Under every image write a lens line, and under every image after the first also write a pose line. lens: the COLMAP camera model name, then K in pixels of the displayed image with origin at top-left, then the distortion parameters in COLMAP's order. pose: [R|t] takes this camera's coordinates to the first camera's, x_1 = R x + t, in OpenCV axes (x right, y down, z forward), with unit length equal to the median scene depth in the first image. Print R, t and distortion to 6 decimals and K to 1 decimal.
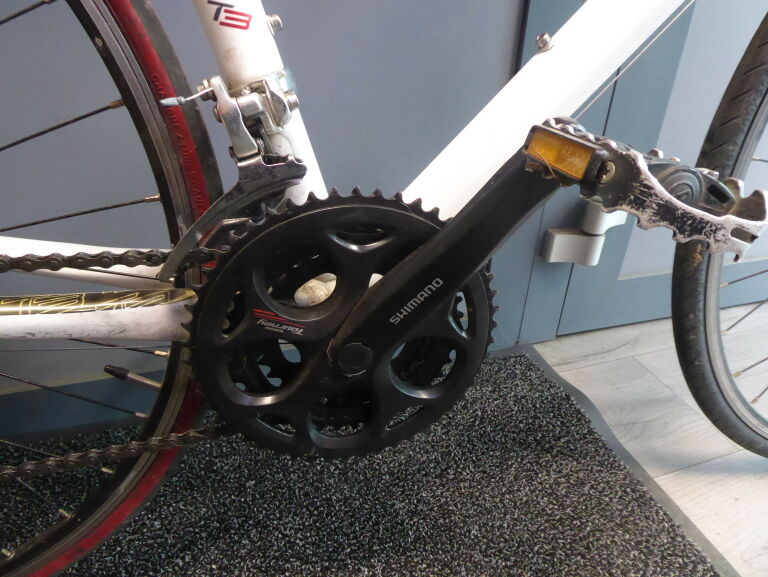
lens RADIAL K [[549.3, 0, 384.0], [0, 549.3, 288.5], [0, 0, 1]] dist [-0.029922, 0.002247]
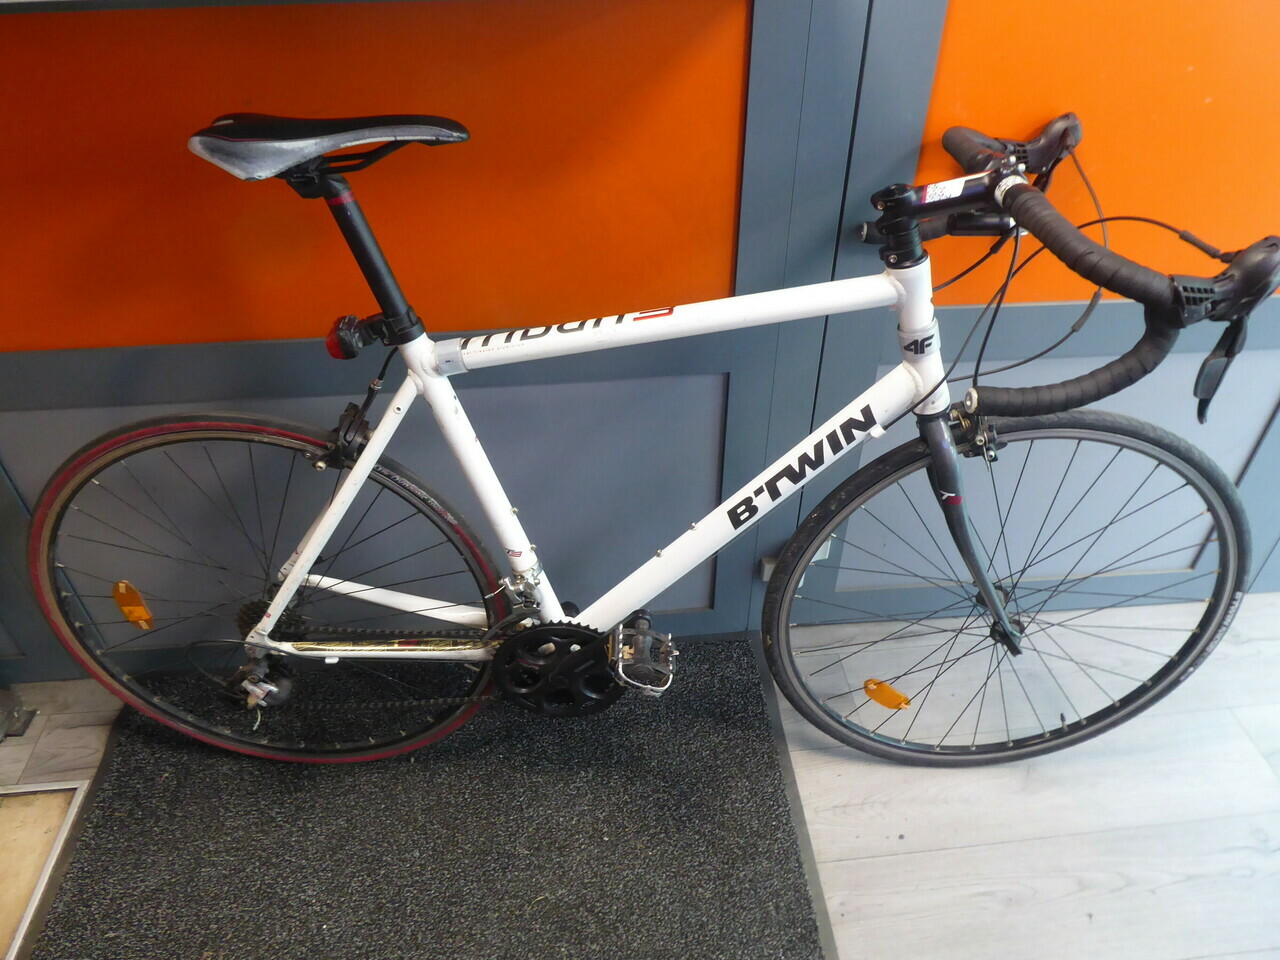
lens RADIAL K [[850.1, 0, 640.0], [0, 850.1, 480.0], [0, 0, 1]] dist [-0.030665, 0.005468]
pose [[0.973951, 0.113322, -0.196411, 0.675398], [-0.086037, 0.986078, 0.142294, -0.959354], [0.209802, -0.121688, 0.970142, -1.749708]]
